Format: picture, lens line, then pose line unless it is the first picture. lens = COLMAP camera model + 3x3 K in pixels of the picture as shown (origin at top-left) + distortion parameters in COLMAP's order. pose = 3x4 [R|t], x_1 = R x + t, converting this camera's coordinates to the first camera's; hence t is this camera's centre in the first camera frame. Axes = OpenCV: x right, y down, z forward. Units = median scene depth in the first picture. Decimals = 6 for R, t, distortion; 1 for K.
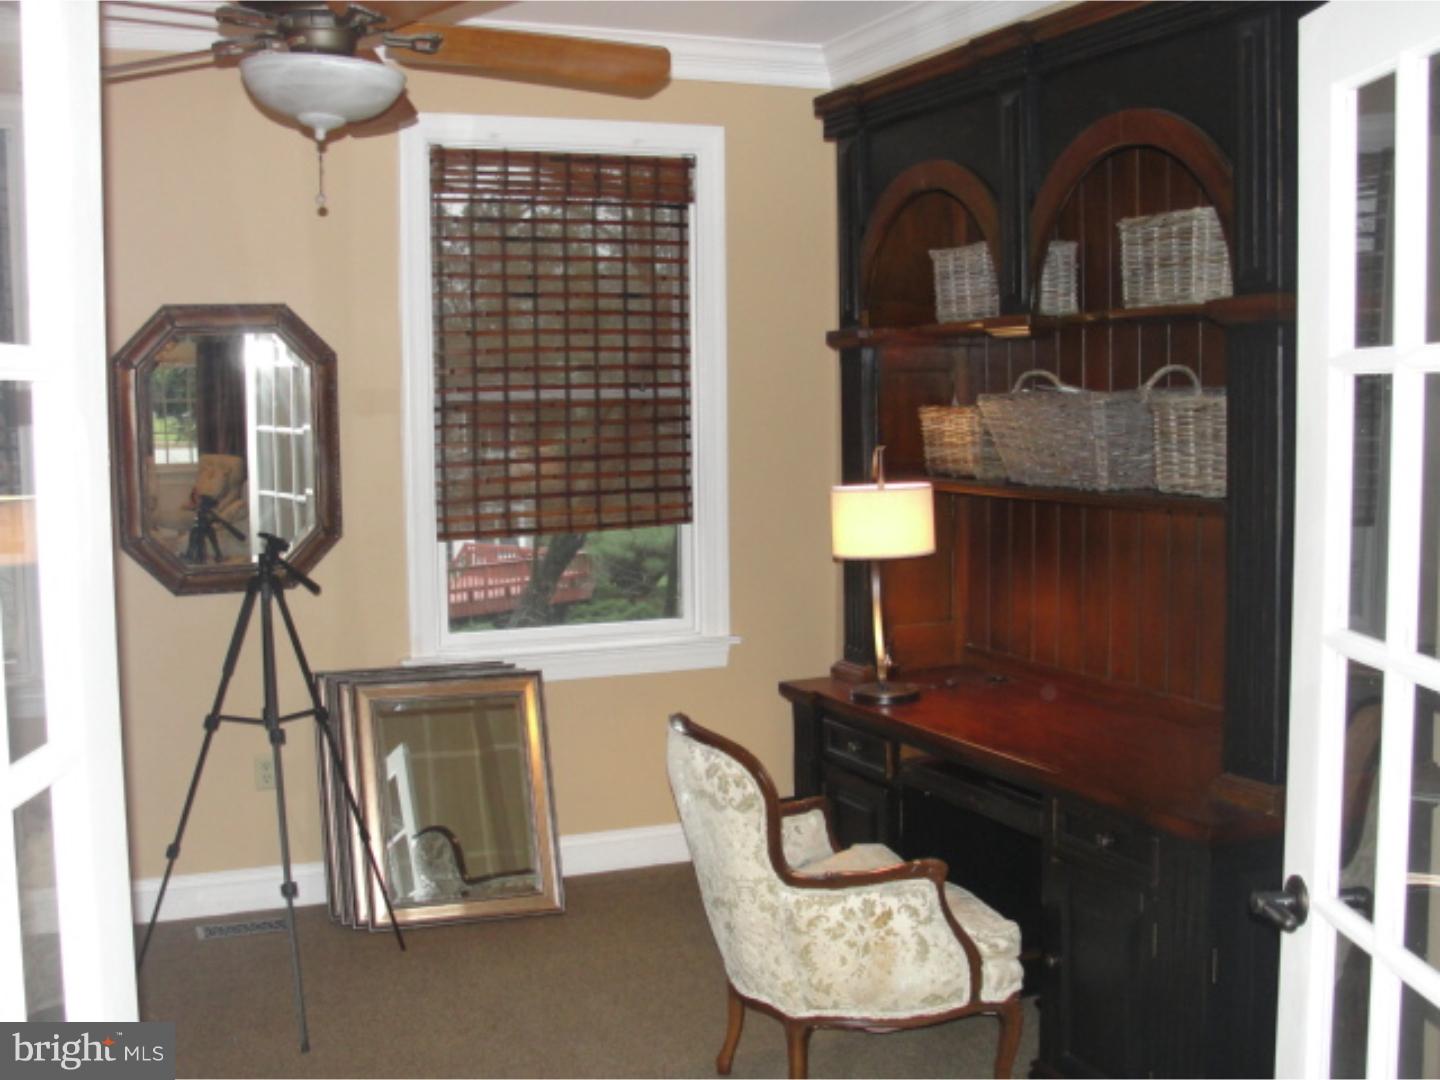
lens RADIAL K [[1642.0, 0, 729.8], [0, 1642.0, 534.2], [0, 0, 1]] dist [-0.149402, 0.000000]
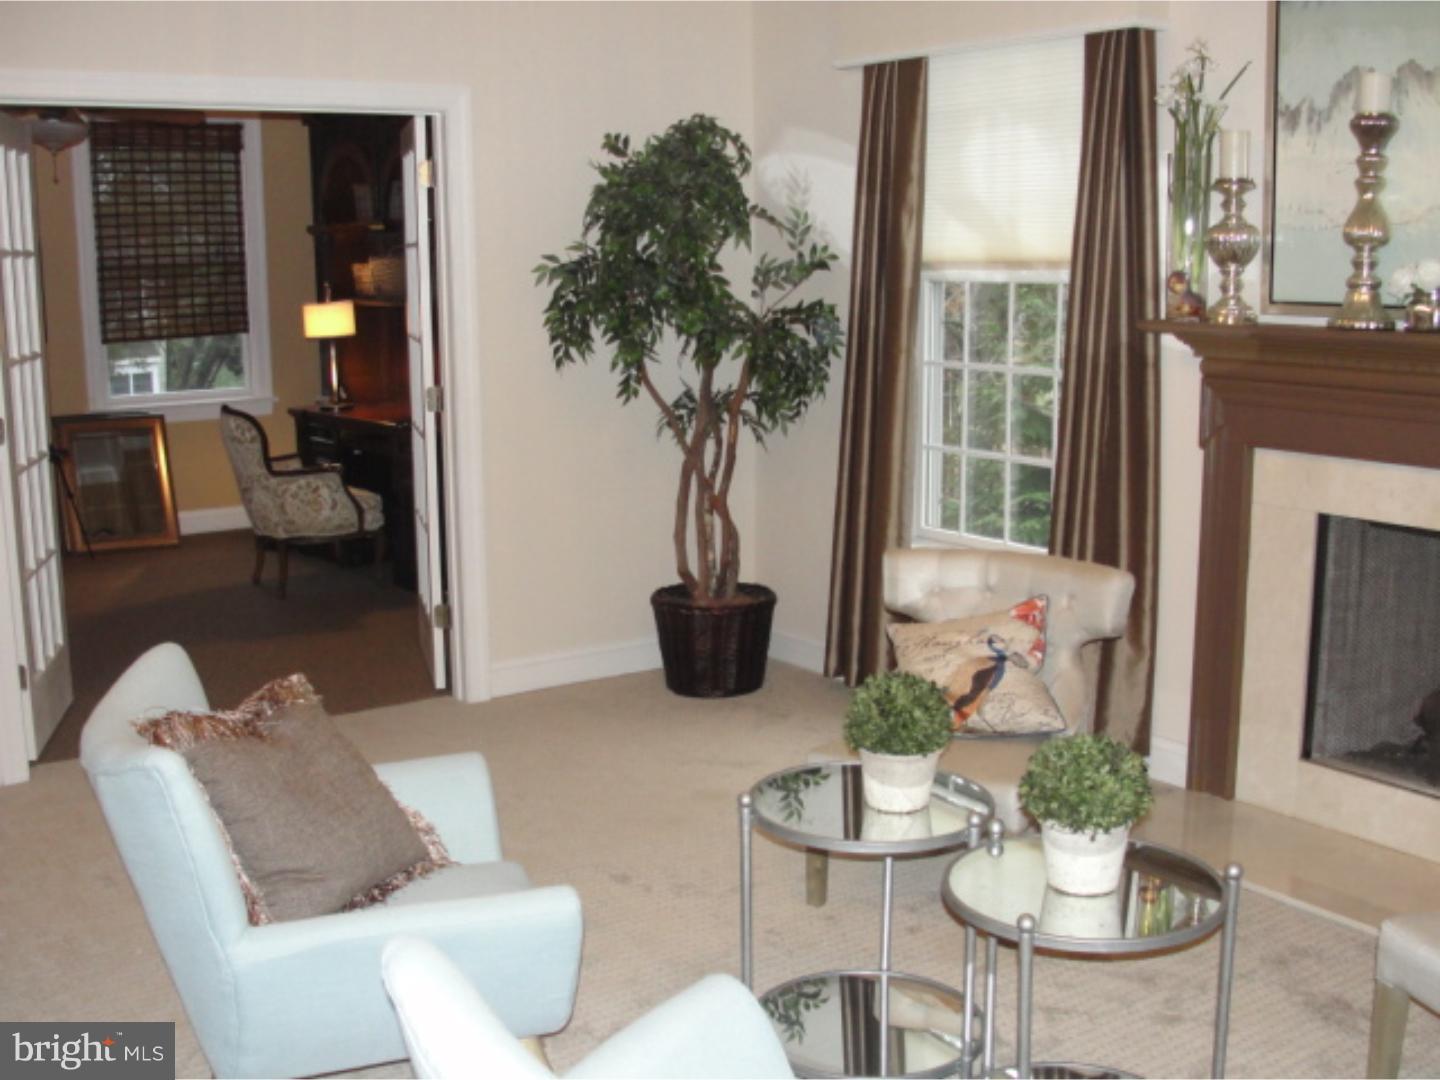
lens RADIAL K [[1642.0, 0, 711.2], [0, 1642.0, 549.7], [0, 0, 1]] dist [-0.149402, 0.000000]
pose [[0.978978, -0.034885, 0.200959, 0.170348], [0.015960, 0.995346, 0.095035, 0.109233], [-0.203339, -0.089830, 0.974979, -1.299220]]
